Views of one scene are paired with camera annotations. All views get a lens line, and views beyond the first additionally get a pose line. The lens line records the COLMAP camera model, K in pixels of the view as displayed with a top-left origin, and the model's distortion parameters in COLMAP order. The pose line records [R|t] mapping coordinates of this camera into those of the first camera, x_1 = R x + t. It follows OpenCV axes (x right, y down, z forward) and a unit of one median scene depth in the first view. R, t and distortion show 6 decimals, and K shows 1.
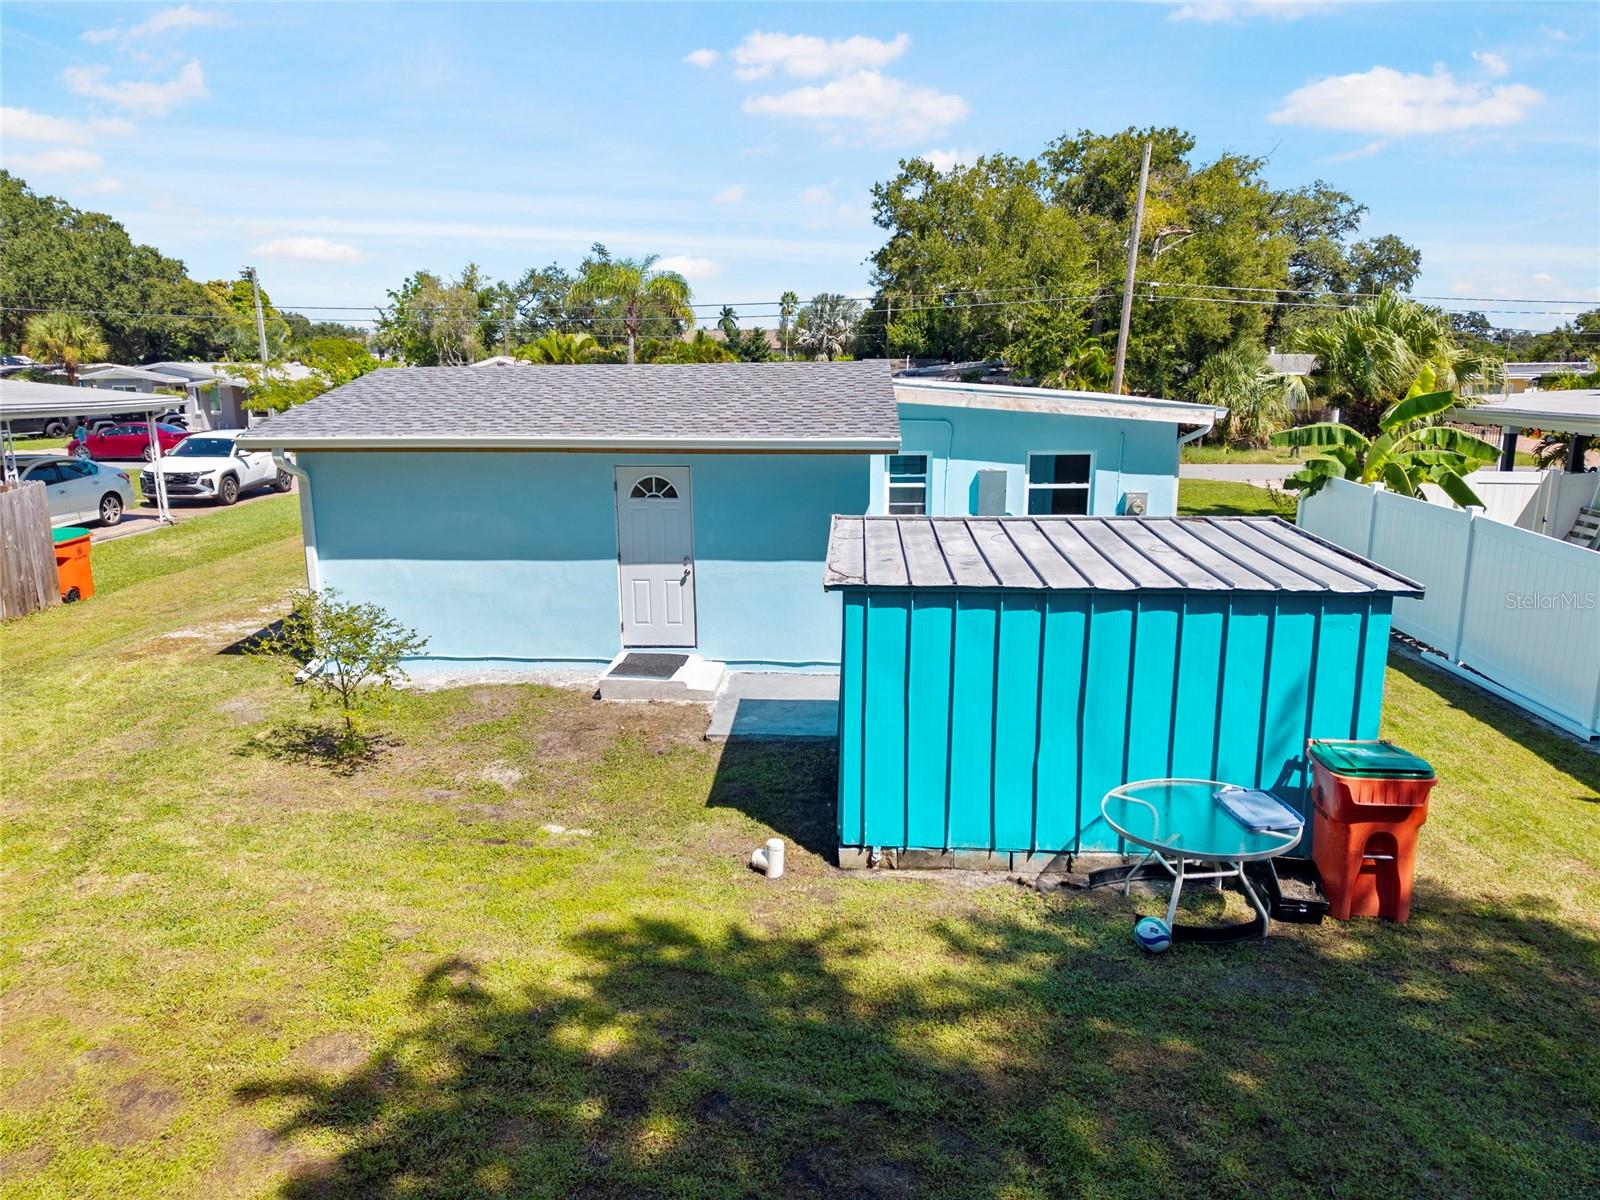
lens RADIAL K [[1084.3, 0, 797.0], [0, 1084.3, 559.4], [0, 0, 1]] dist [0.084346, -0.126817]
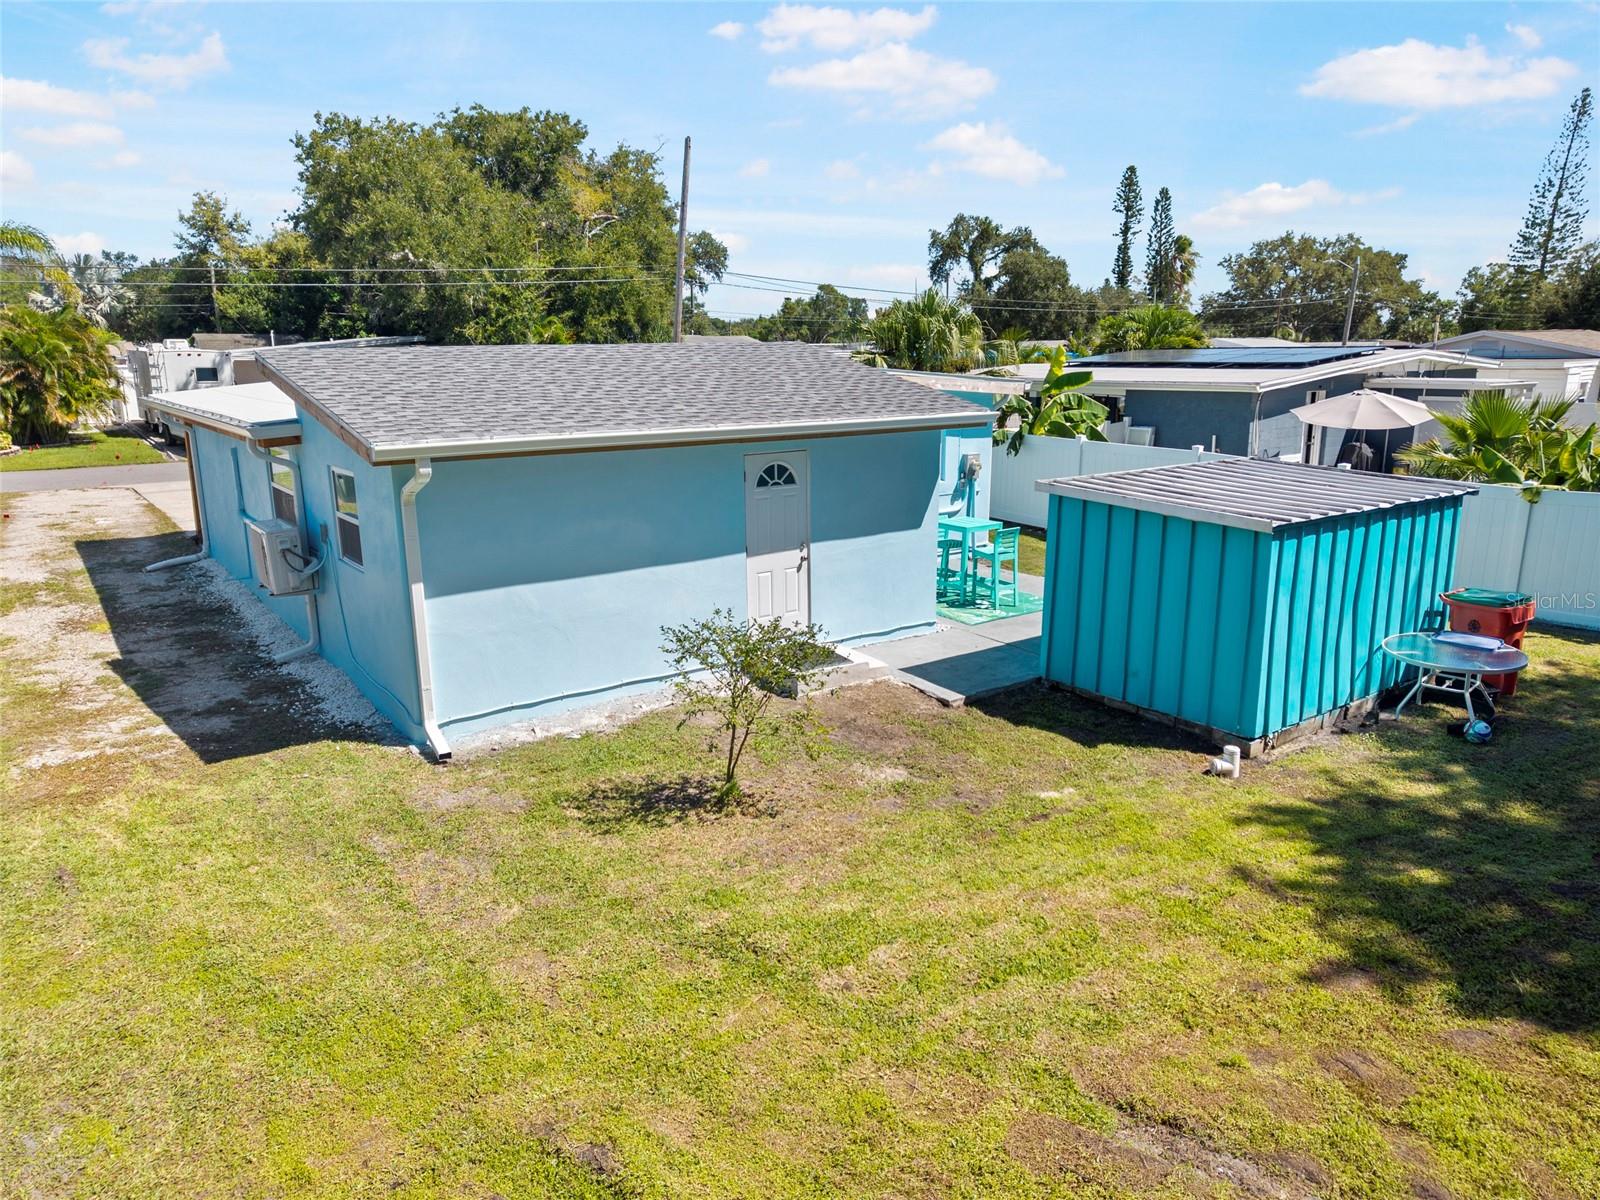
lens RADIAL K [[1058.1, 0, 806.5], [0, 1058.1, 606.2], [0, 0, 1]] dist [0.023711, -0.022213]
pose [[0.769554, -0.152049, 0.620215, -0.690672], [0.109754, 0.988280, 0.106102, -0.046354], [-0.629079, -0.013580, 0.777223, 0.241308]]
